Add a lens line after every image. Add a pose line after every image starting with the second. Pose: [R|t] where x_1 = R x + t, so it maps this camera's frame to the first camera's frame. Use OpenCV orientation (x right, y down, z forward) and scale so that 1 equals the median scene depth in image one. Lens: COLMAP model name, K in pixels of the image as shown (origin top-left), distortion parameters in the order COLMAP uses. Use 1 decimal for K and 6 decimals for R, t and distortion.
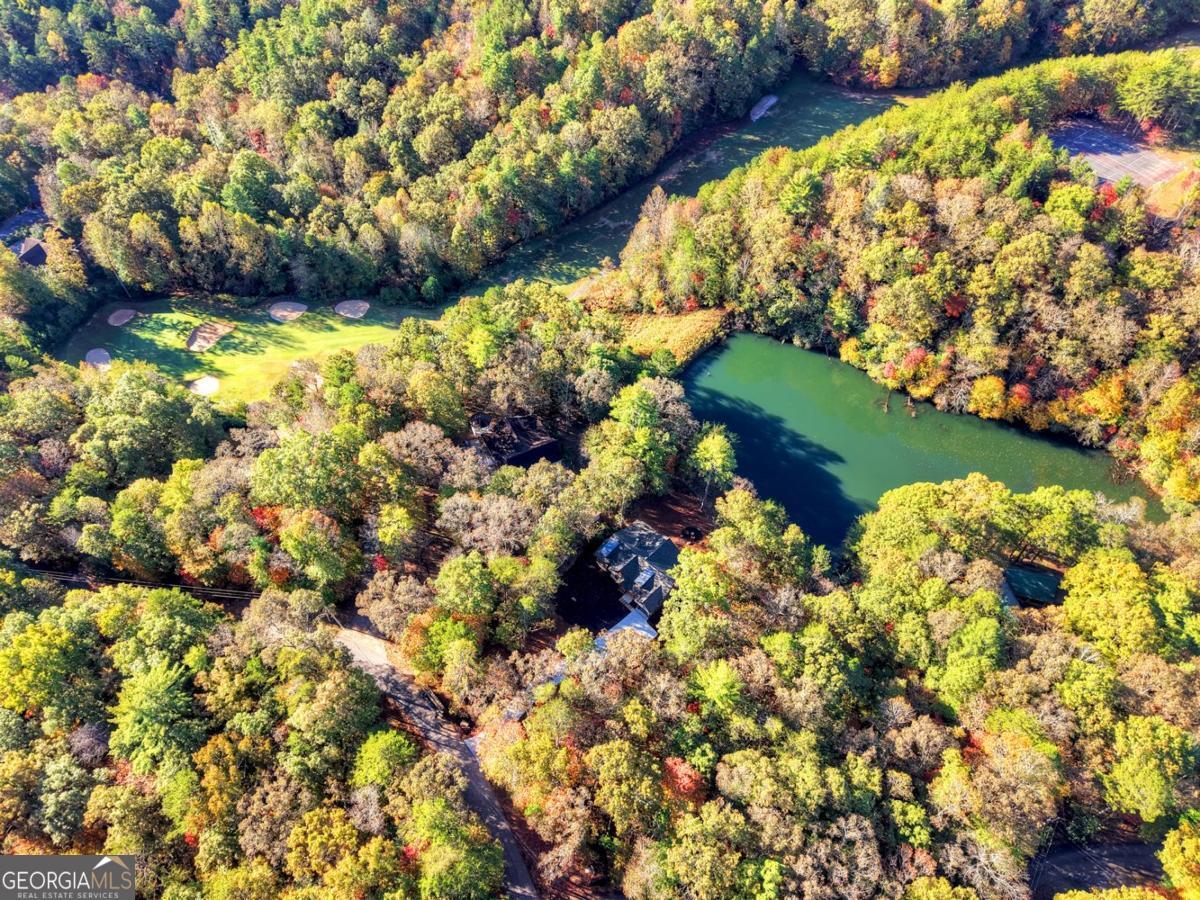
lens RADIAL K [[831.0, 0, 584.3], [0, 831.0, 445.1], [0, 0, 1]] dist [0.000916, -0.001914]
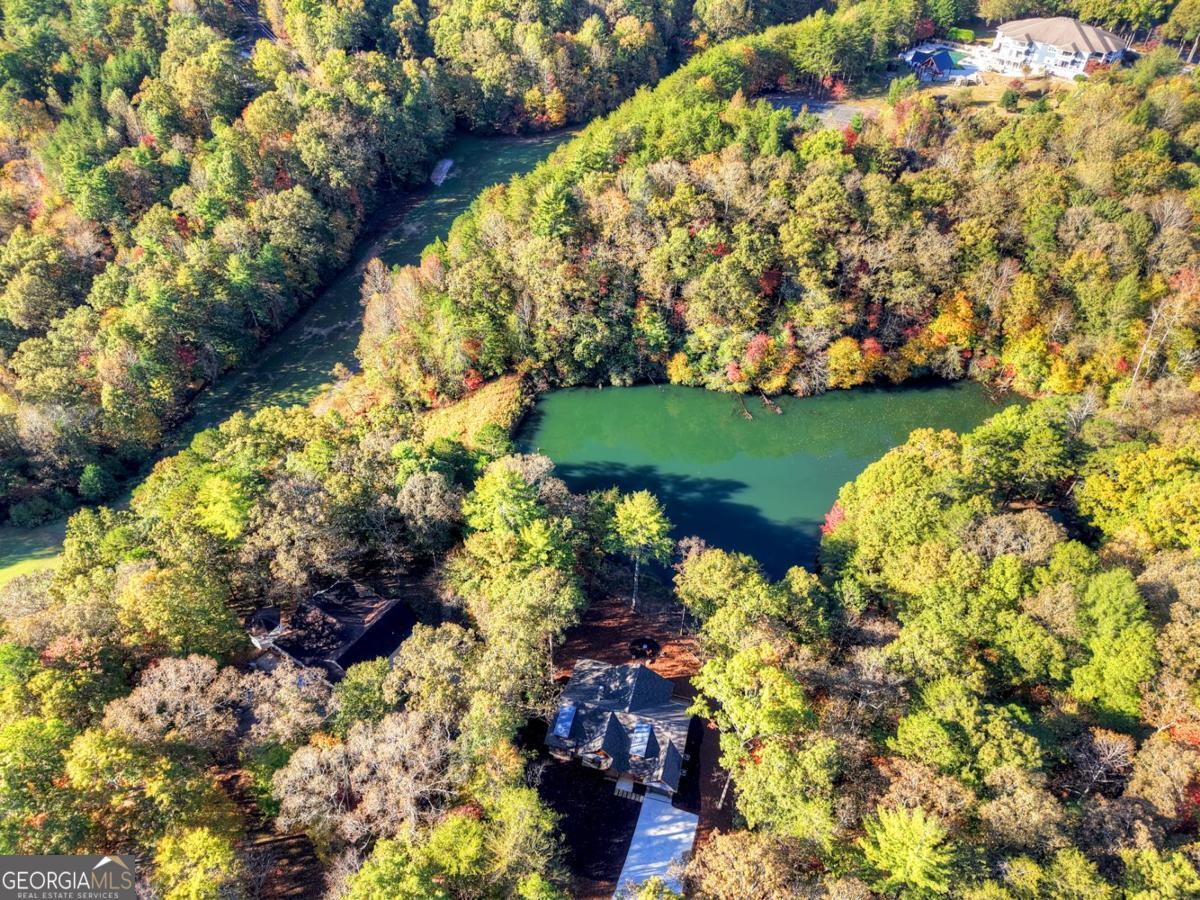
lens RADIAL K [[808.8, 0, 597.3], [0, 808.8, 453.9], [0, 0, 1]] dist [0.034506, -0.044492]
pose [[0.864832, -0.326991, 0.380976, -0.089698], [0.384855, 0.919073, -0.084798, 0.001686], [-0.322417, 0.219957, 0.920688, 0.307246]]
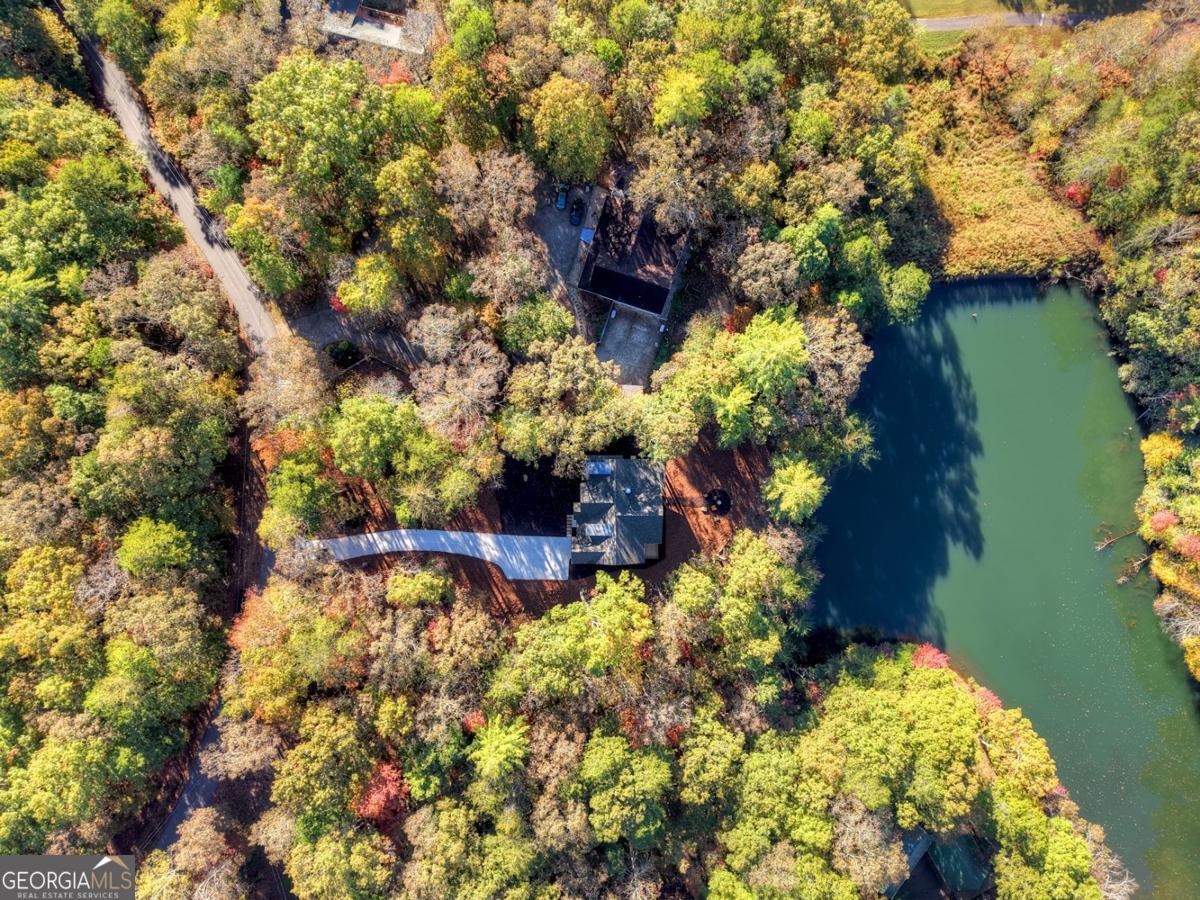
lens RADIAL K [[808.8, 0, 597.3], [0, 808.8, 453.9], [0, 0, 1]] dist [0.034506, -0.044492]
pose [[0.712503, 0.701627, 0.007675, 0.010771], [-0.544071, 0.545531, 0.637481, -0.280559], [0.443087, -0.458384, 0.770427, 0.335080]]
